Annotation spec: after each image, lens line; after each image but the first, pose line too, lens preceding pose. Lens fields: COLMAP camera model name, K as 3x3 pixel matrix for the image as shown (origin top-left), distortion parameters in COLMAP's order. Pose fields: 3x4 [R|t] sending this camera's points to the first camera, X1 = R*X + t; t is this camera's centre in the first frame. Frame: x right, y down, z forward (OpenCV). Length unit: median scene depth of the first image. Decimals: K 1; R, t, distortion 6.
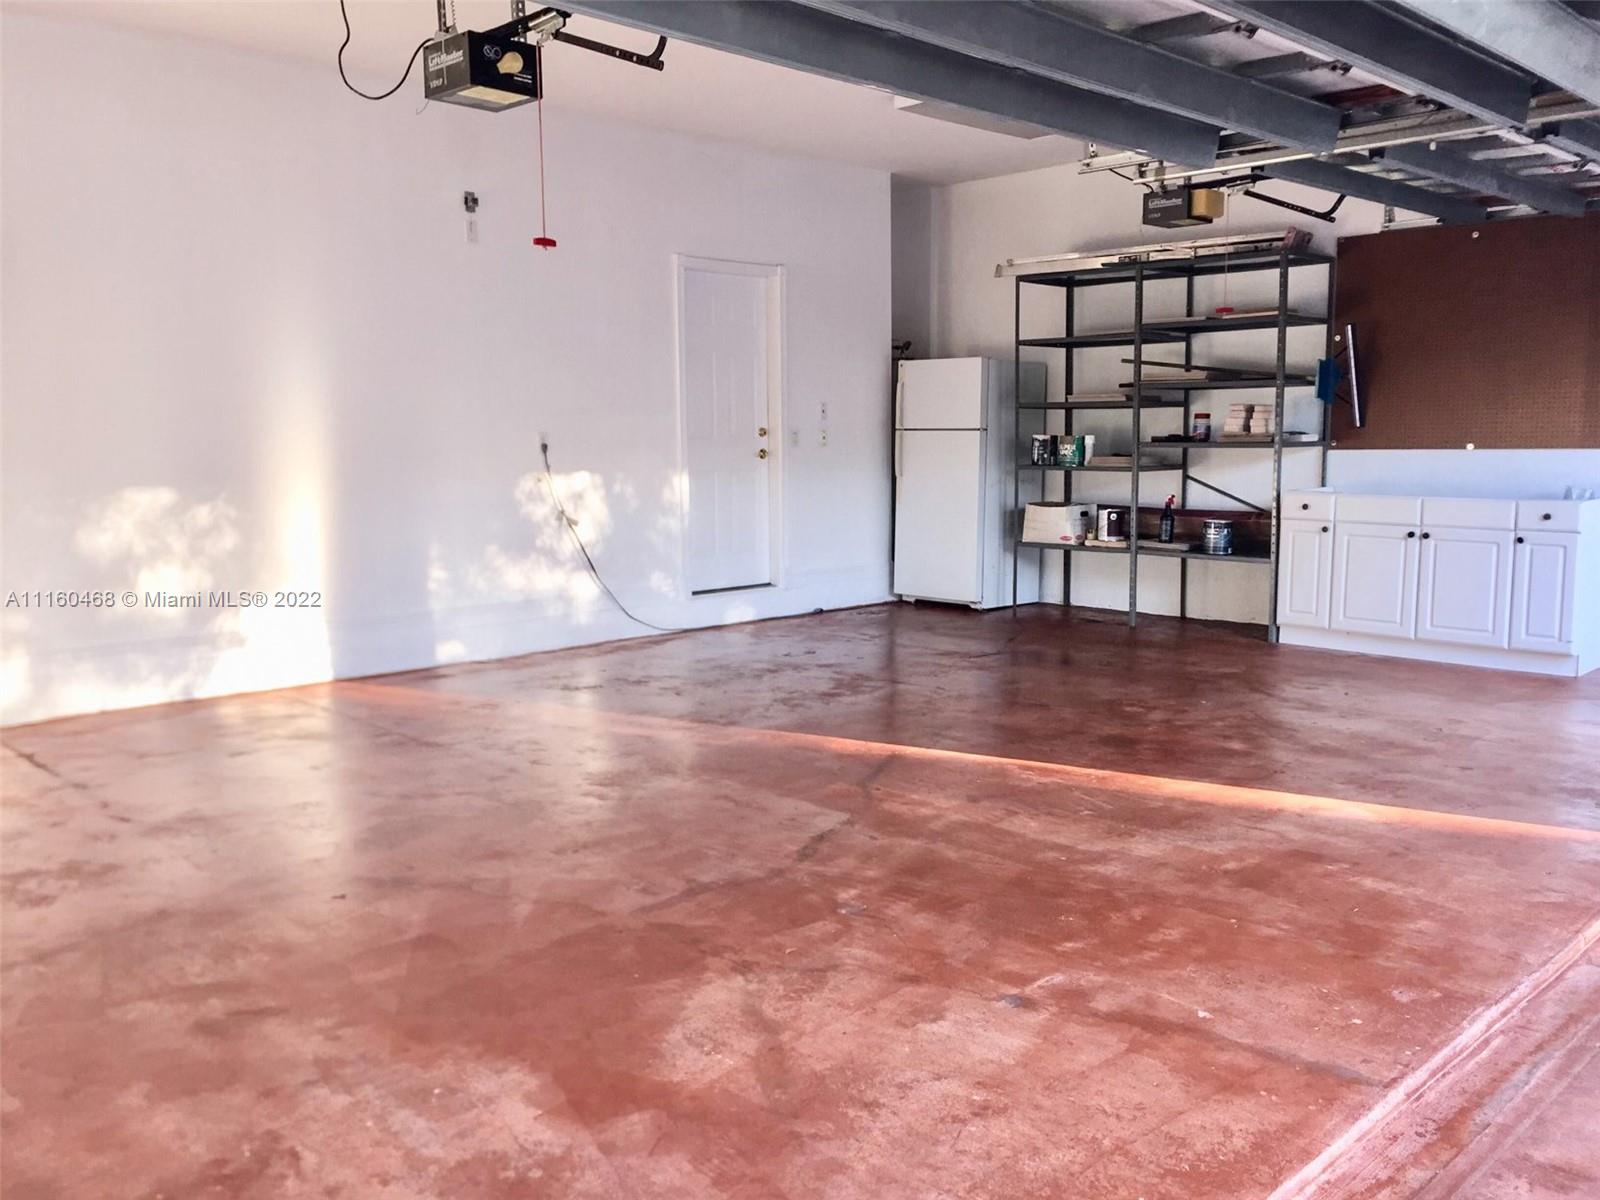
lens RADIAL K [[1354.7, 0, 800.0], [0, 1354.7, 600.0], [0, 0, 1]] dist [0.000150, -0.002154]
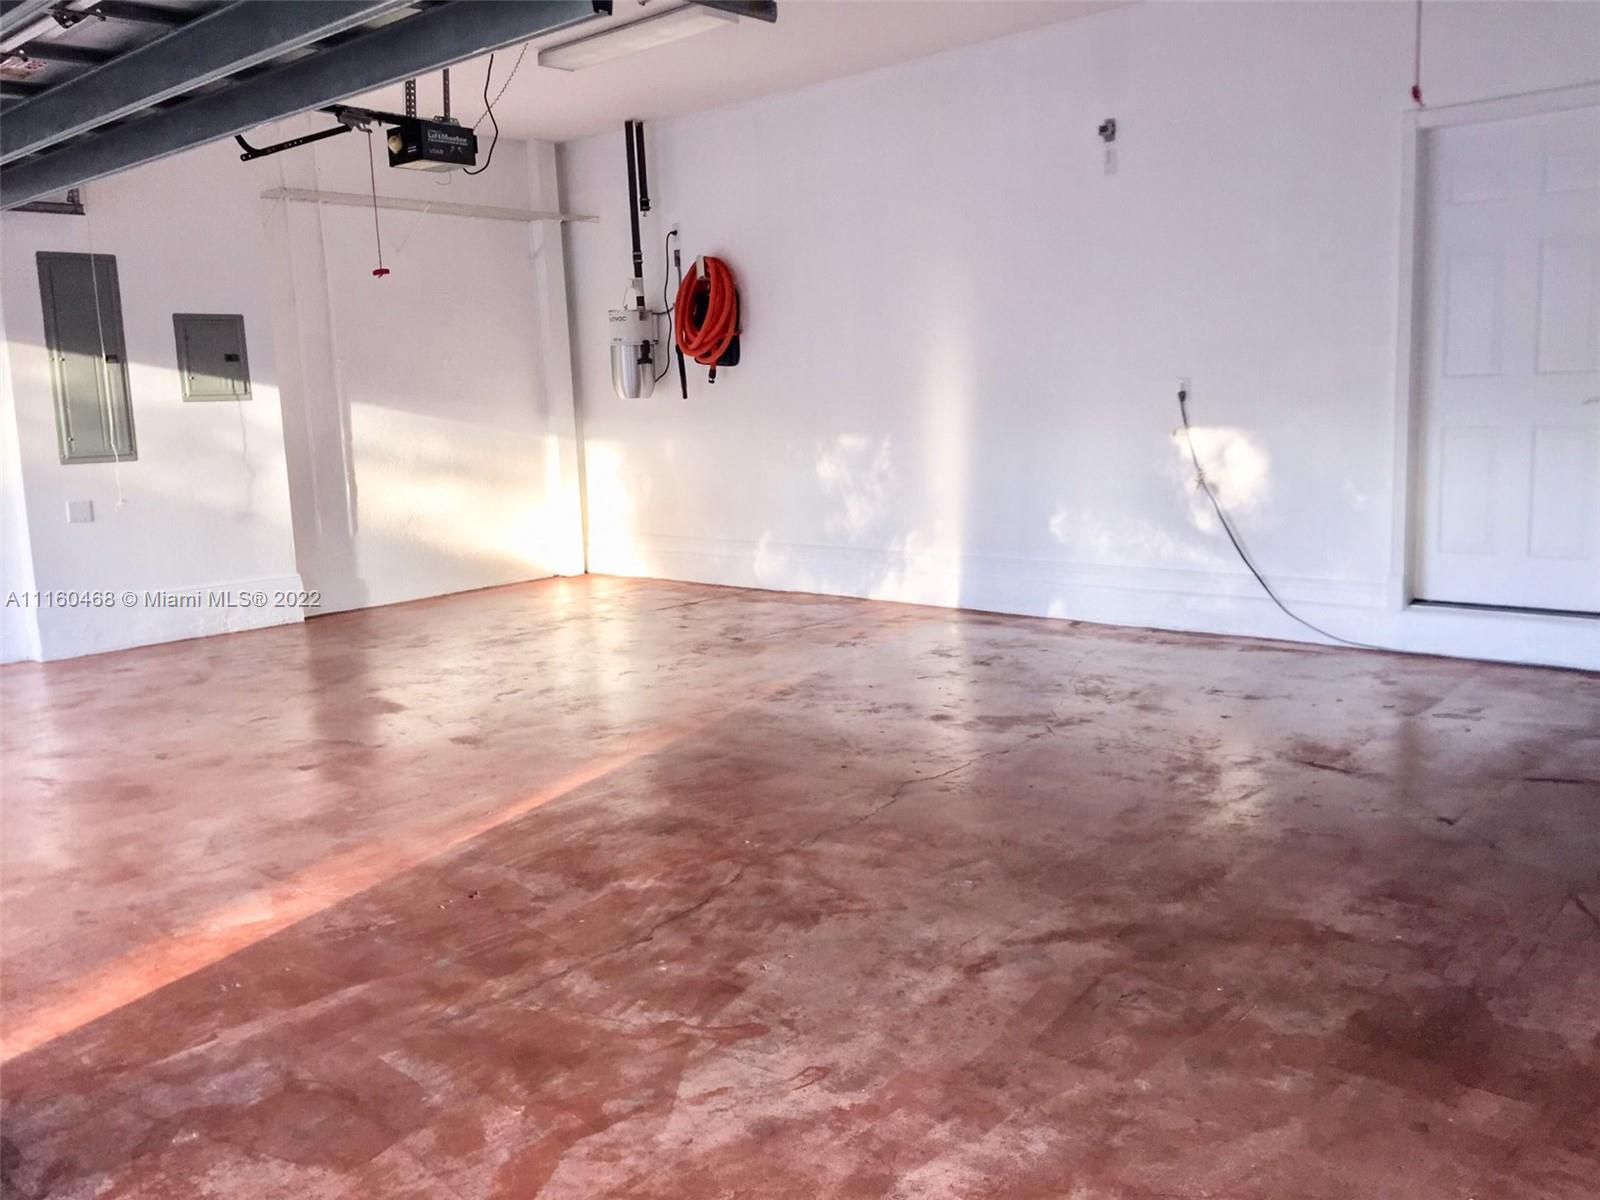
lens RADIAL K [[1354.7, 0, 800.0], [0, 1354.7, 600.0], [0, 0, 1]] dist [0.000150, -0.002154]
pose [[0.073043, 0.159264, -0.984530, 0.724134], [-0.088151, 0.984334, 0.152693, -0.104329], [0.993425, 0.075634, 0.085938, 0.761203]]
